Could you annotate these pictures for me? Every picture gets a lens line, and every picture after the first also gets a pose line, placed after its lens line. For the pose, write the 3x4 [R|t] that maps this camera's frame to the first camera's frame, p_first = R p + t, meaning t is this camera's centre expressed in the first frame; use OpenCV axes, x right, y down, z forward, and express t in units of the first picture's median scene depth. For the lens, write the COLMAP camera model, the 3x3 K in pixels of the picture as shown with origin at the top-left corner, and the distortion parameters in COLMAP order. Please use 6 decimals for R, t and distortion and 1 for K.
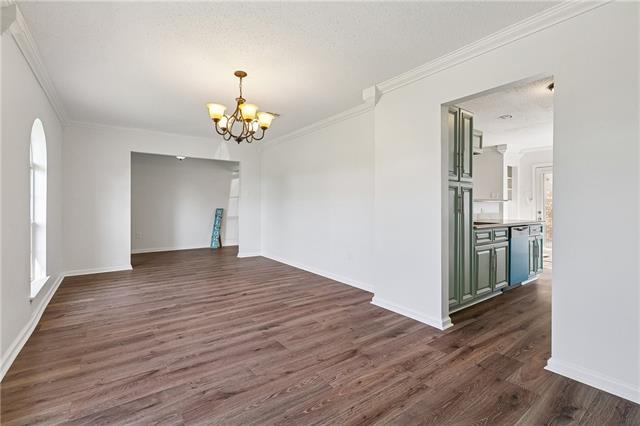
lens RADIAL K [[289.7, 0, 319.5], [0, 289.7, 210.0], [0, 0, 1]] dist [-0.005389, -0.000267]
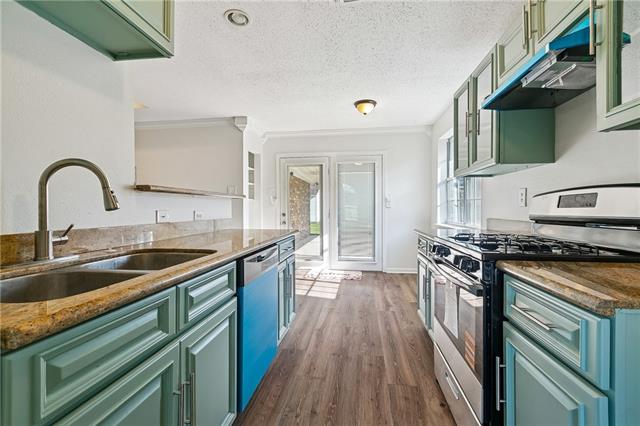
lens RADIAL K [[289.7, 0, 319.9], [0, 289.7, 210.8], [0, 0, 1]] dist [-0.005389, -0.000267]
pose [[0.697361, -0.001922, 0.716717, 0.312298], [0.003164, 0.999995, -0.000397, -0.002514], [-0.716713, 0.002545, 0.697364, 0.448434]]
